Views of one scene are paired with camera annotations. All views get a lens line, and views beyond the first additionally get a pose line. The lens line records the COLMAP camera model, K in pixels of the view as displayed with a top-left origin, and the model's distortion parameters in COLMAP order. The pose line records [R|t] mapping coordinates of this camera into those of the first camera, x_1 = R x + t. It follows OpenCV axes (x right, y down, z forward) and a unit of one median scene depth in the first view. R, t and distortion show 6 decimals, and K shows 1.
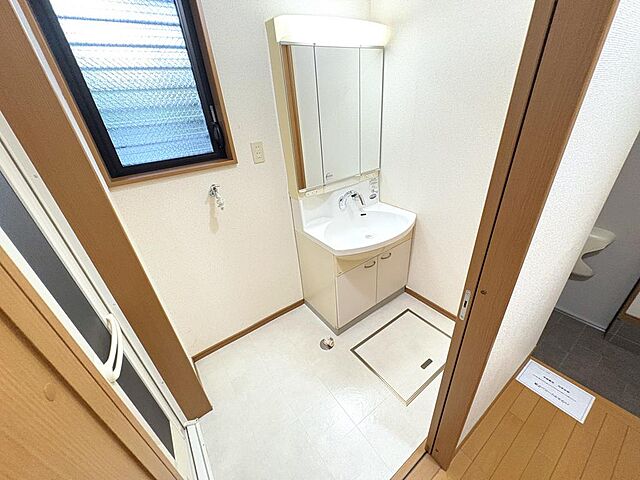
lens RADIAL K [[256.6, 0, 322.6], [0, 256.6, 238.3], [0, 0, 1]] dist [0.000756, 0.000314]
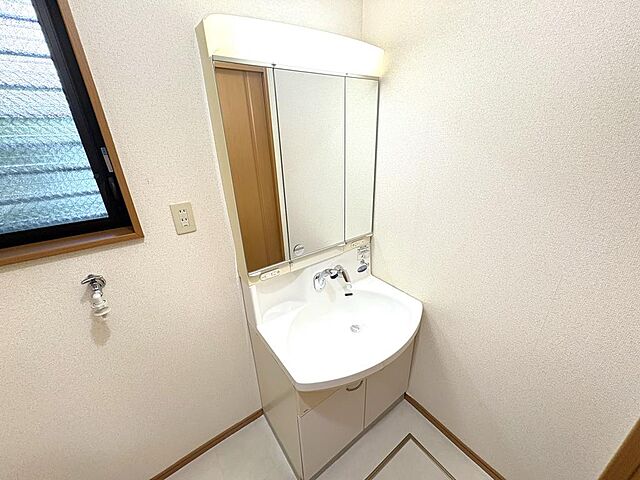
lens RADIAL K [[256.6, 0, 318.8], [0, 256.6, 241.6], [0, 0, 1]] dist [0.000756, 0.000314]
pose [[0.999346, 0.035217, 0.008265, 0.066952], [-0.034167, 0.993981, -0.104089, -0.172542], [-0.011881, 0.103738, 0.994534, 0.279389]]
